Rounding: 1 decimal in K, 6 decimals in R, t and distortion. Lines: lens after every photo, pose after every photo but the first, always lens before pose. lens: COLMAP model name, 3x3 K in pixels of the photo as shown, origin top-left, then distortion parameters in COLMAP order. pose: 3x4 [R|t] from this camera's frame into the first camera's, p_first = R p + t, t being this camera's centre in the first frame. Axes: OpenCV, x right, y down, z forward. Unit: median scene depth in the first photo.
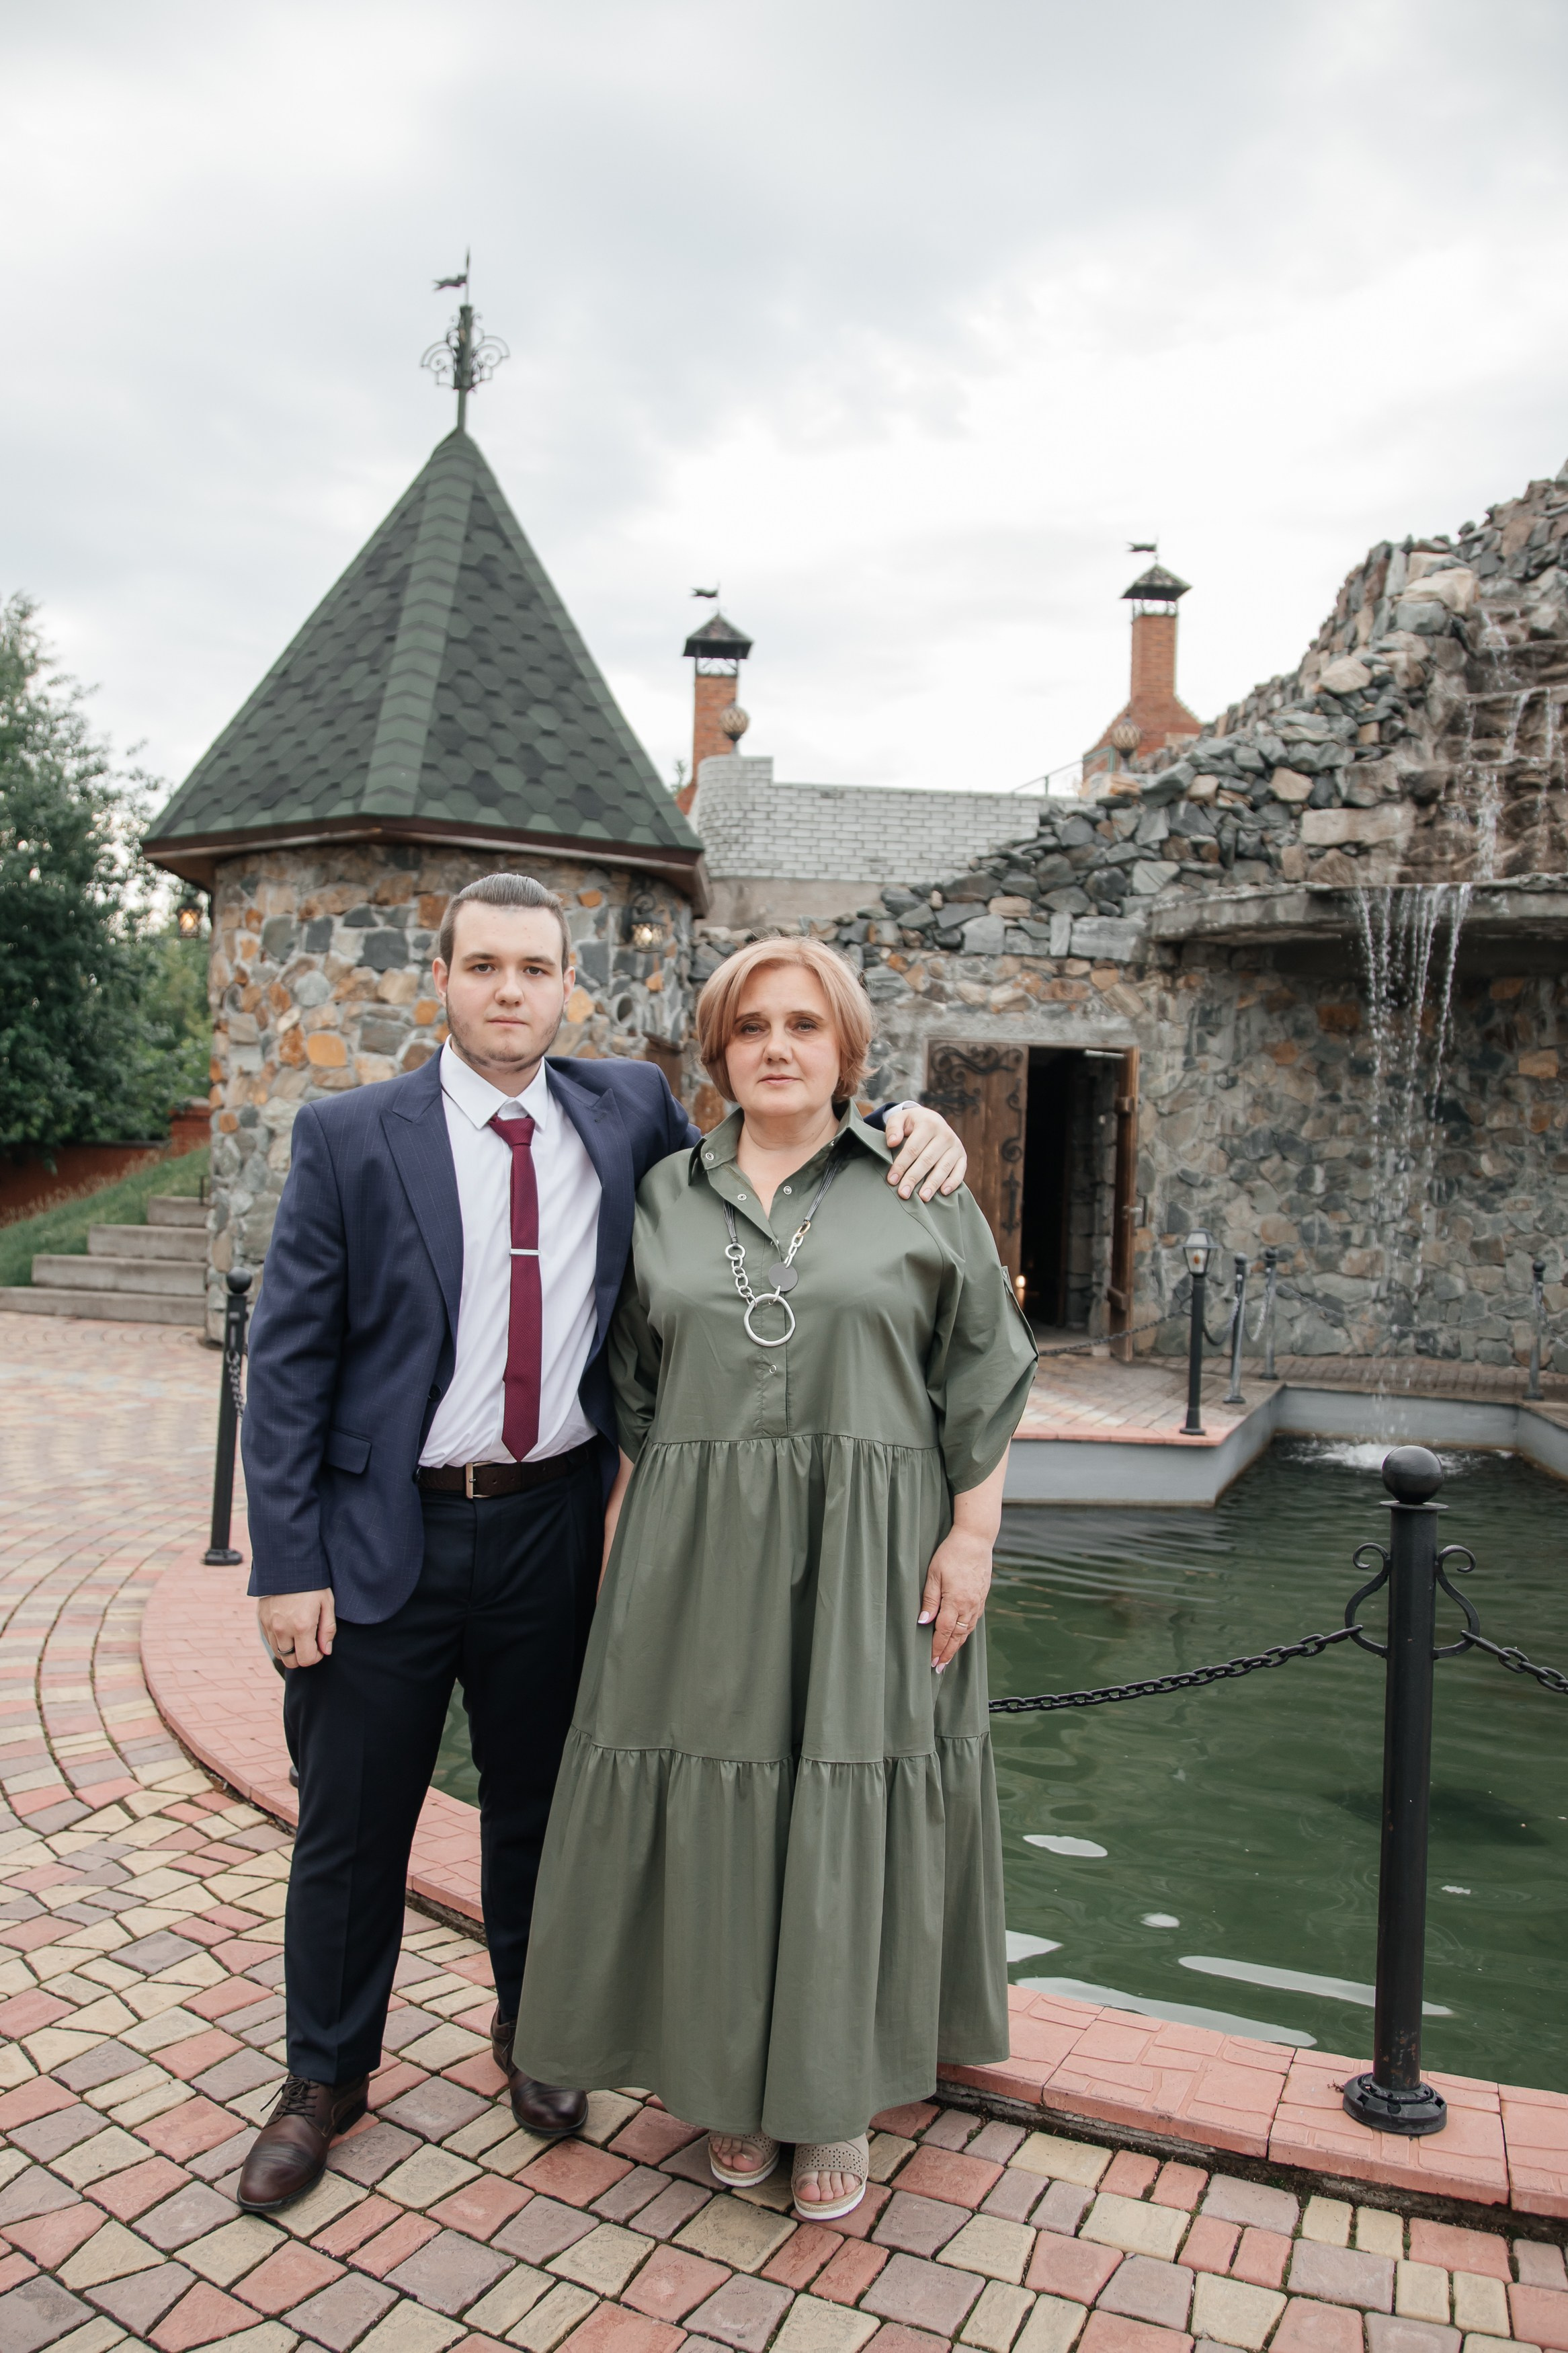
lens RADIAL K [[1926.3, 0, 711.6], [0, 1926.3, 1228.0], [0, 0, 1]] dist [-0.099290, 0.075416]
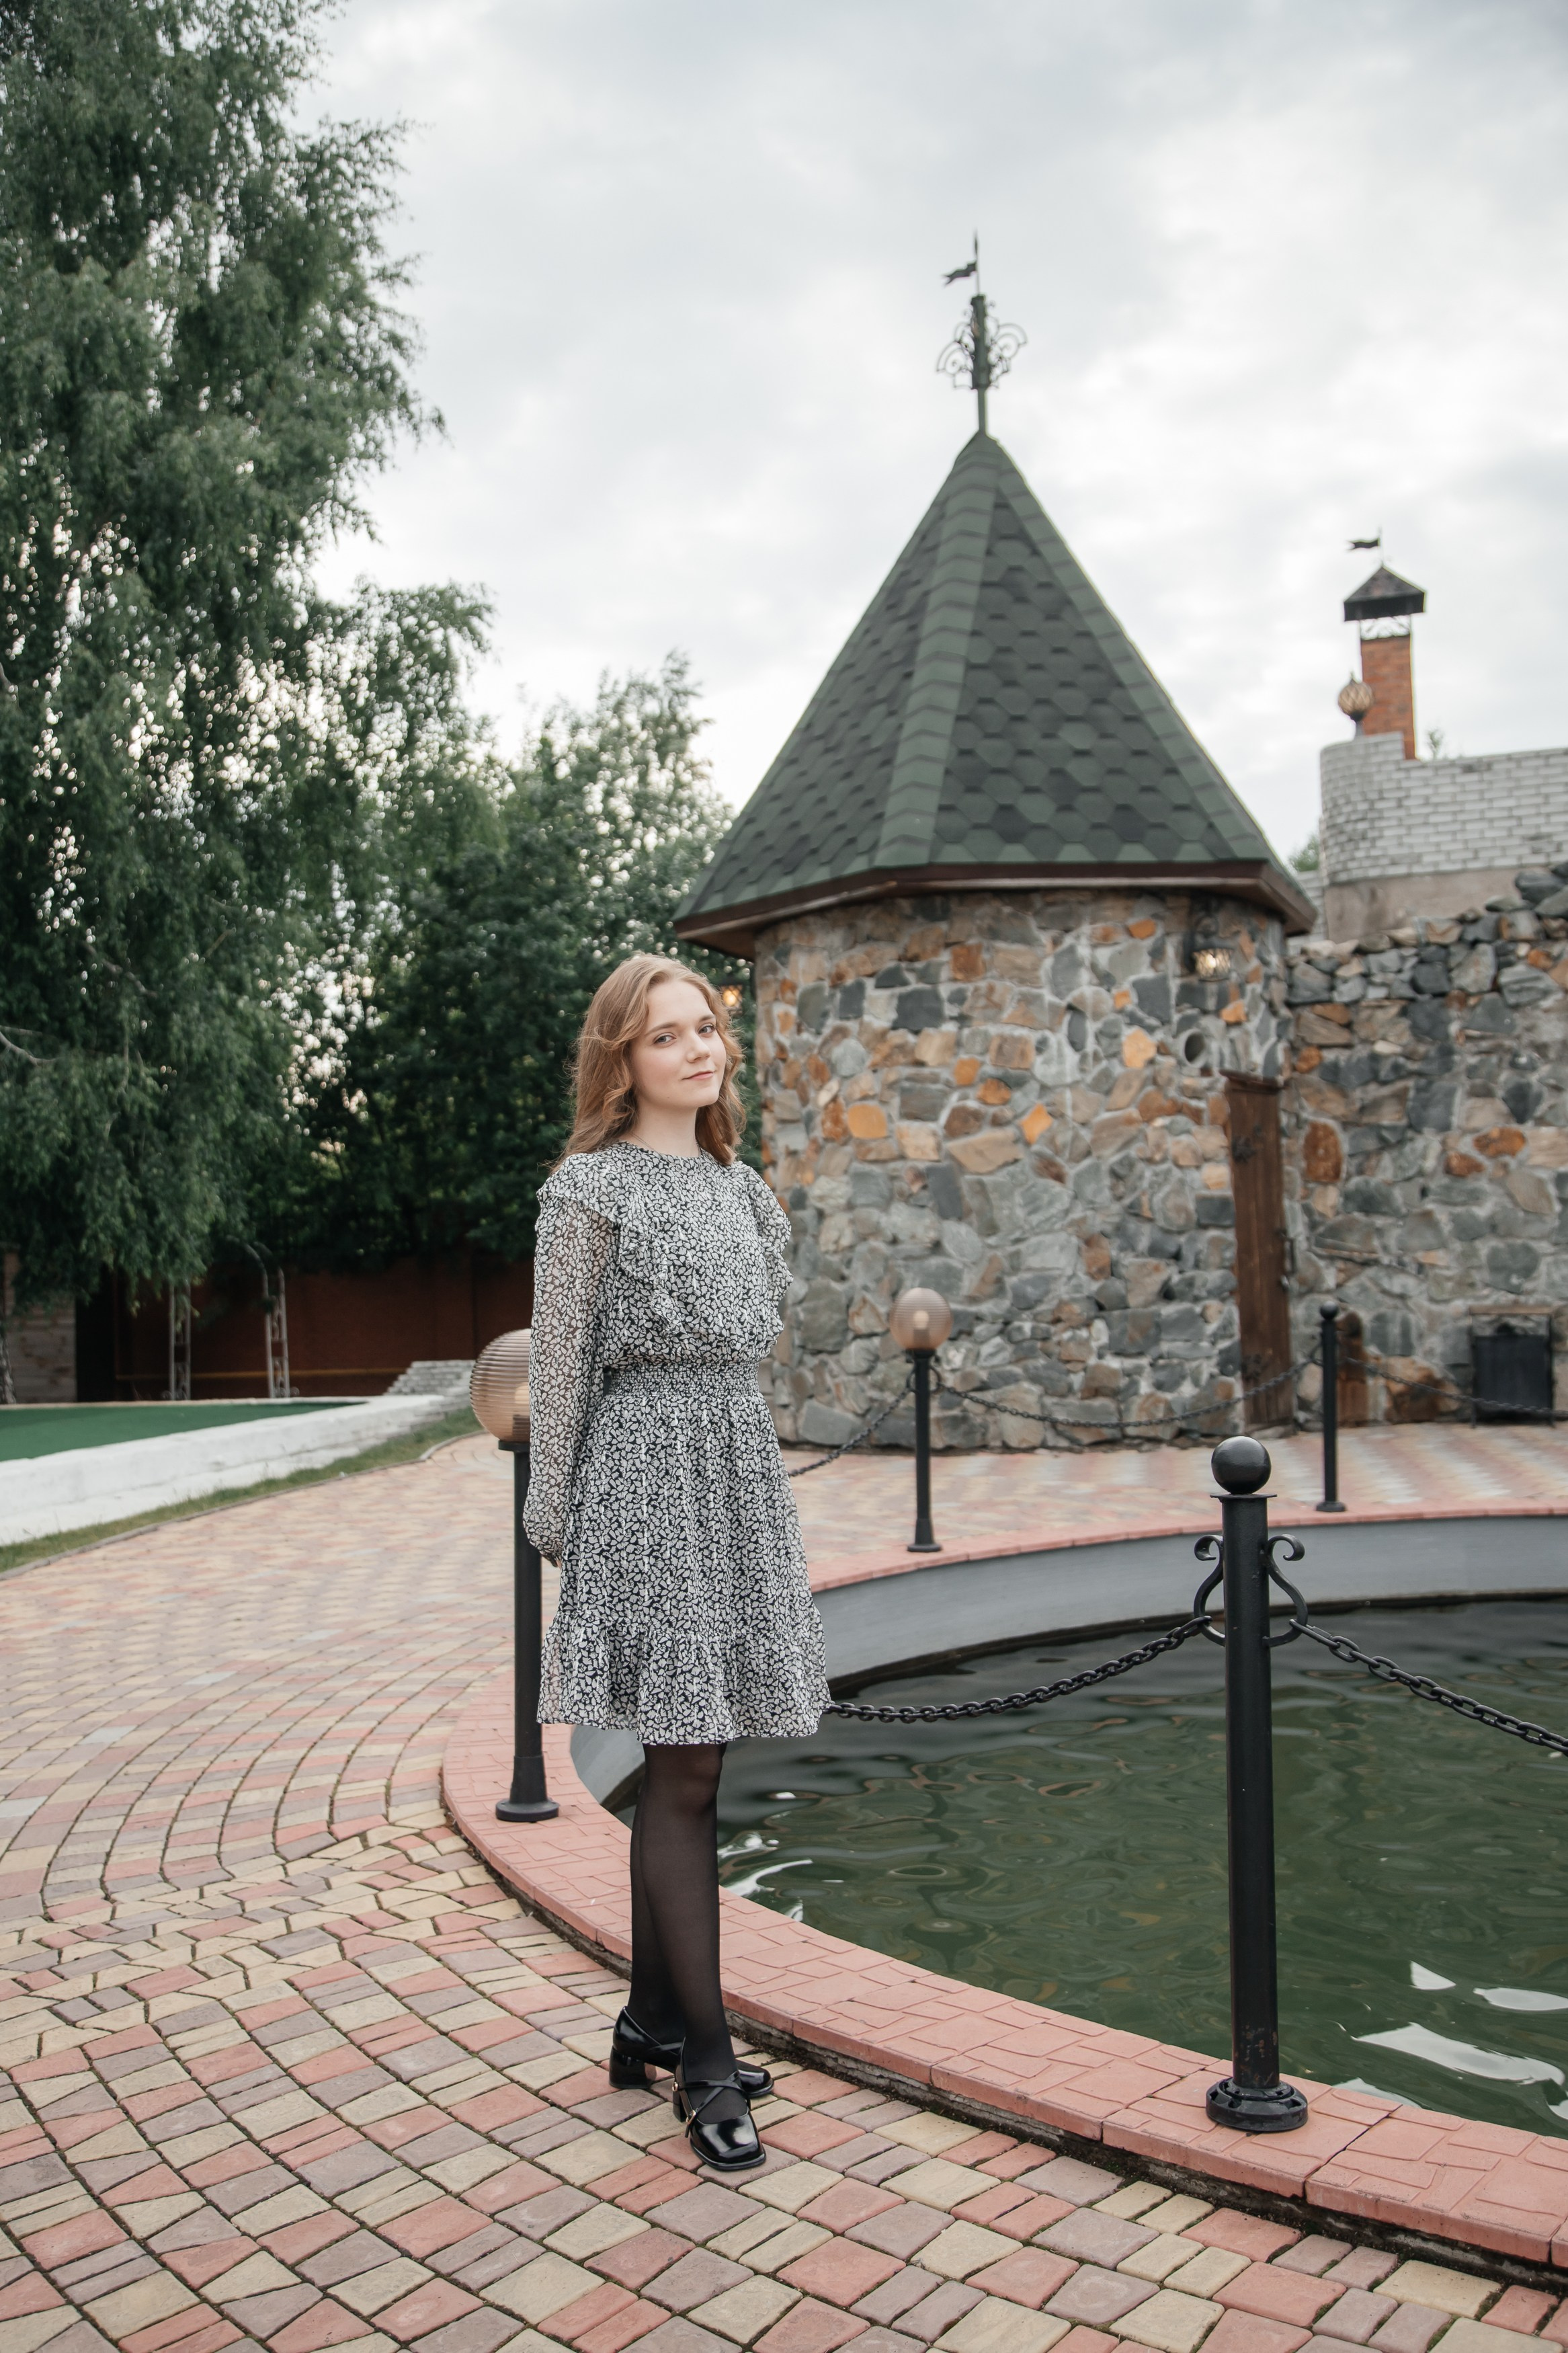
lens RADIAL K [[2262.0, 0, 750.6], [0, 2262.0, 1182.8], [0, 0, 1]] dist [-0.005889, 0.084159]
pose [[0.935850, -0.077041, -0.343874, 0.107227], [0.056363, 0.995971, -0.069744, 0.009452], [0.347862, 0.045888, 0.936422, -0.045275]]
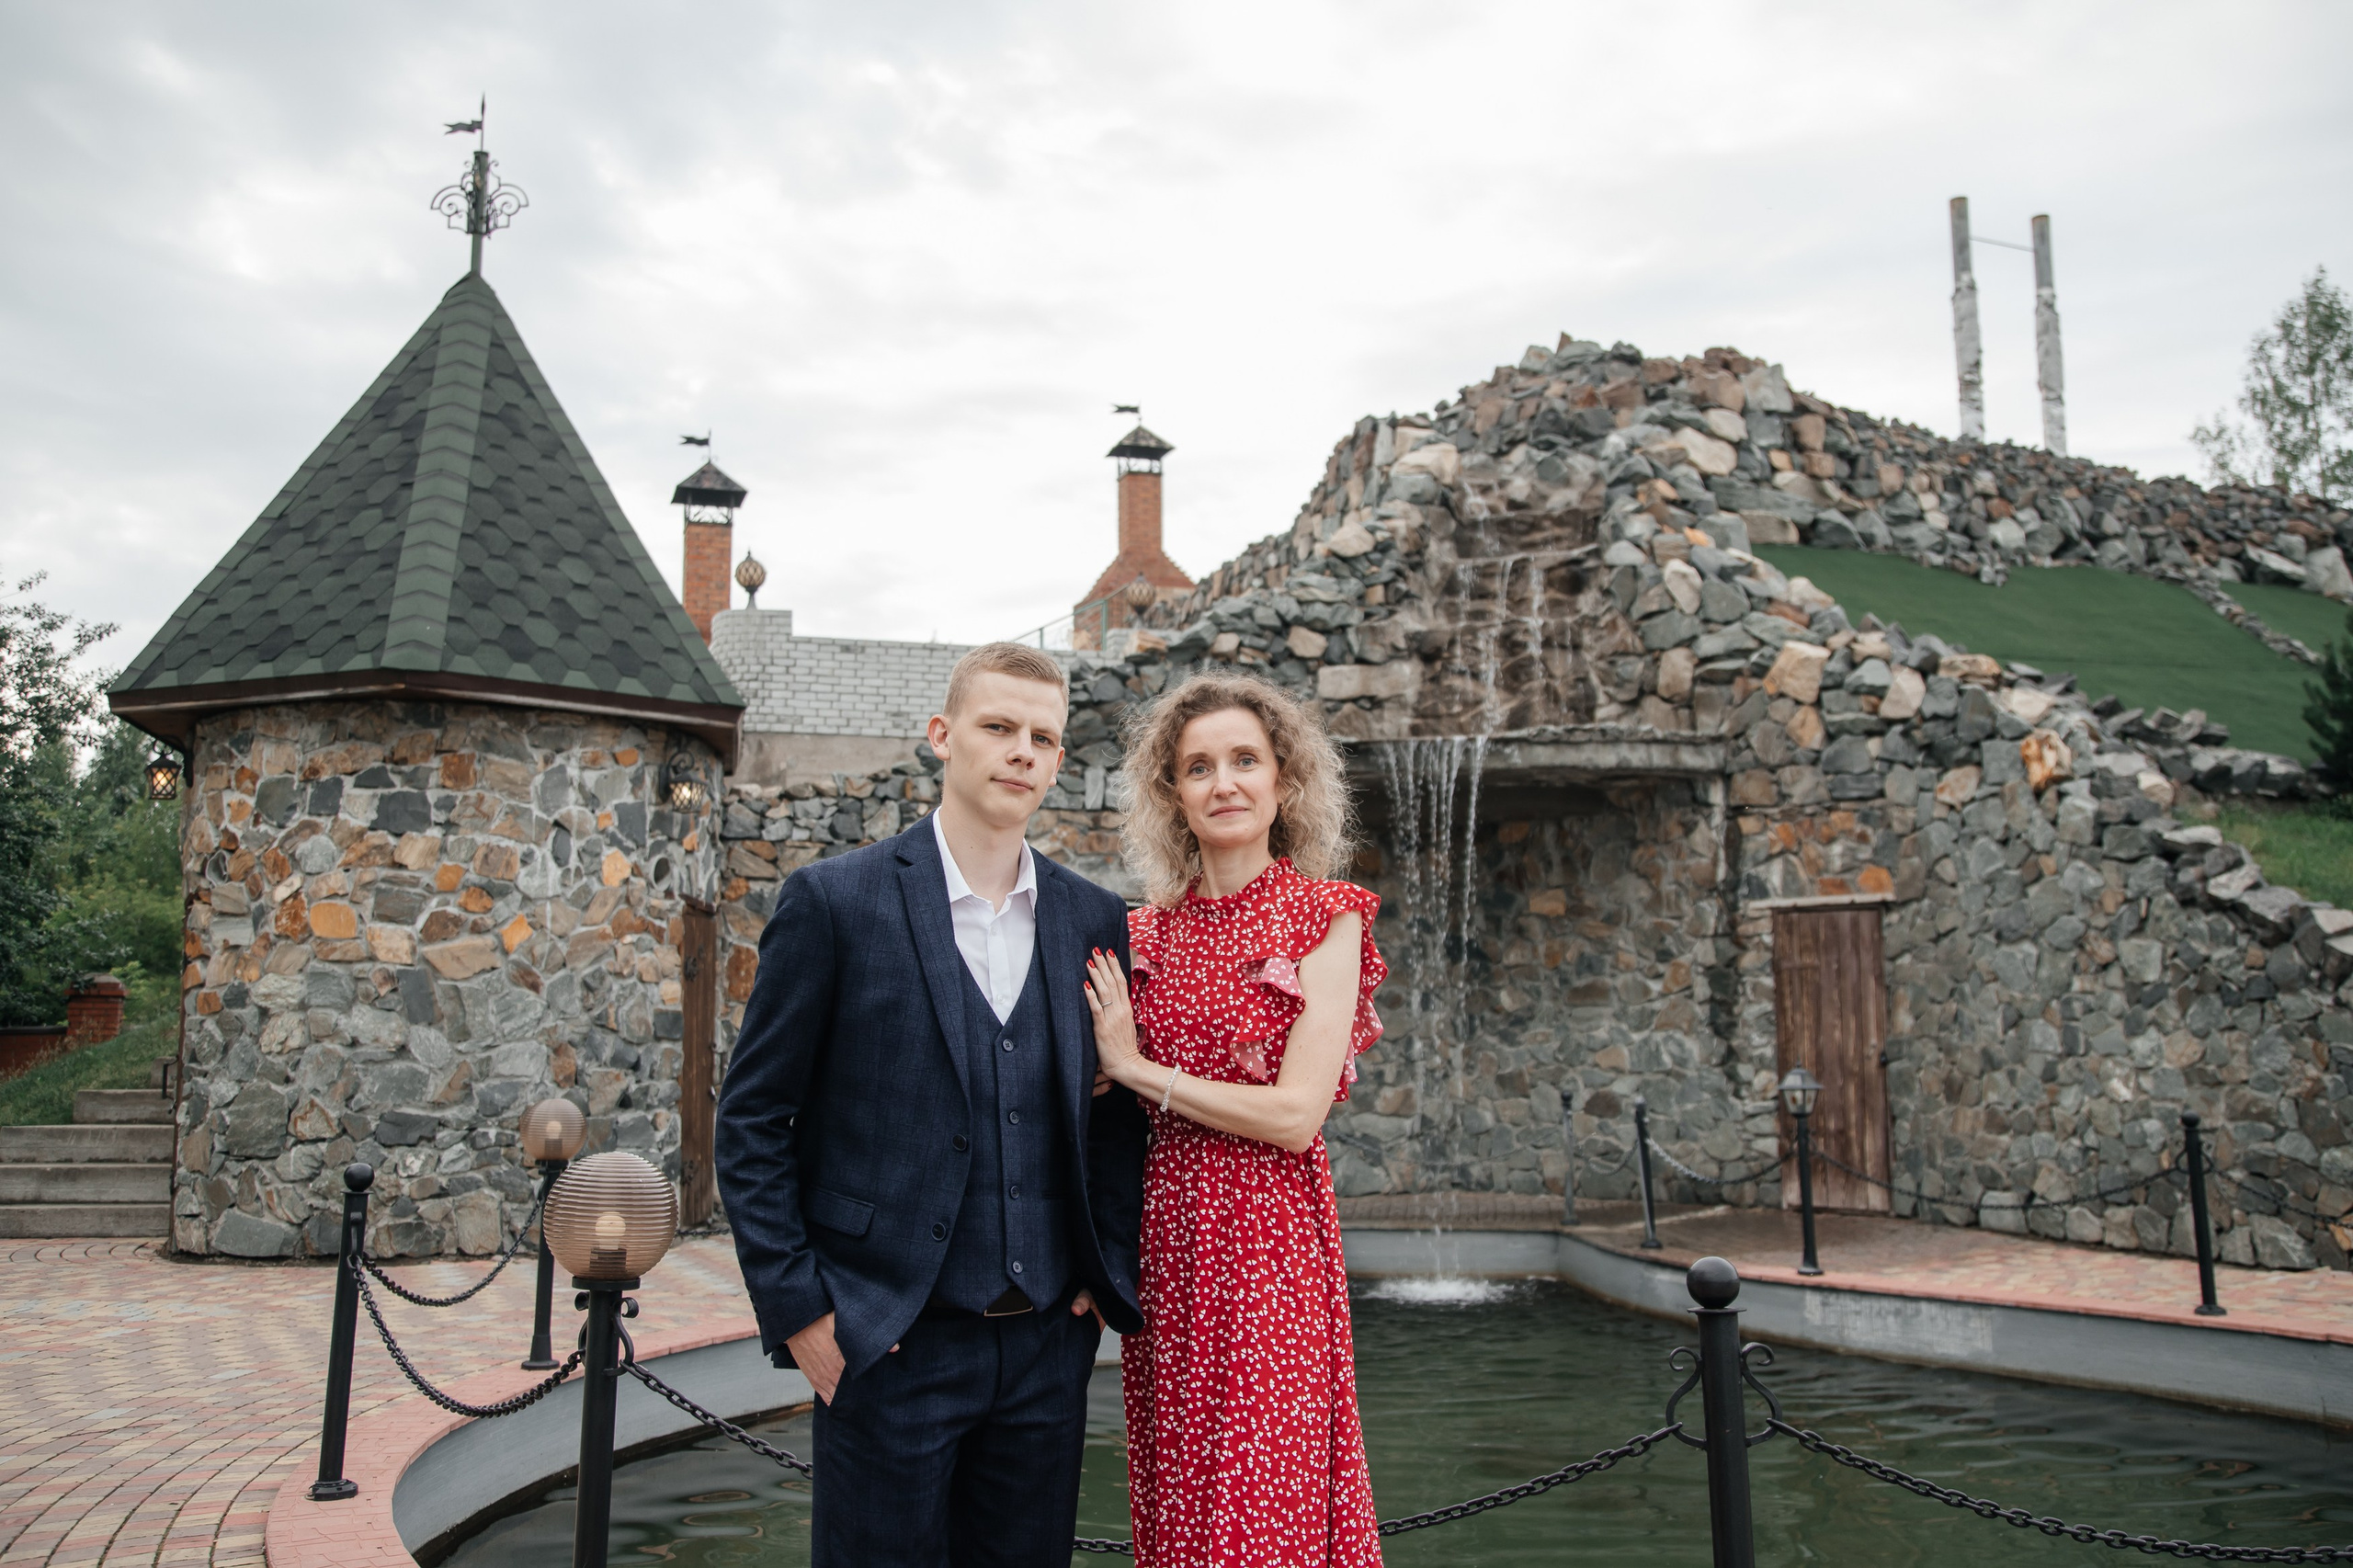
lens RADIAL K [[1998.9, 0, 1205.0], [0, 1998.9, 775.5], [0, 0, 1]] dist [-0.076813, 0.104699]
pose [[0.962573, -0.005965, 0.270957, -0.047932], [0.047449, 0.988026, -0.146811, -0.002098], [-0.266837, 0.154173, 0.951330, -0.019405]]
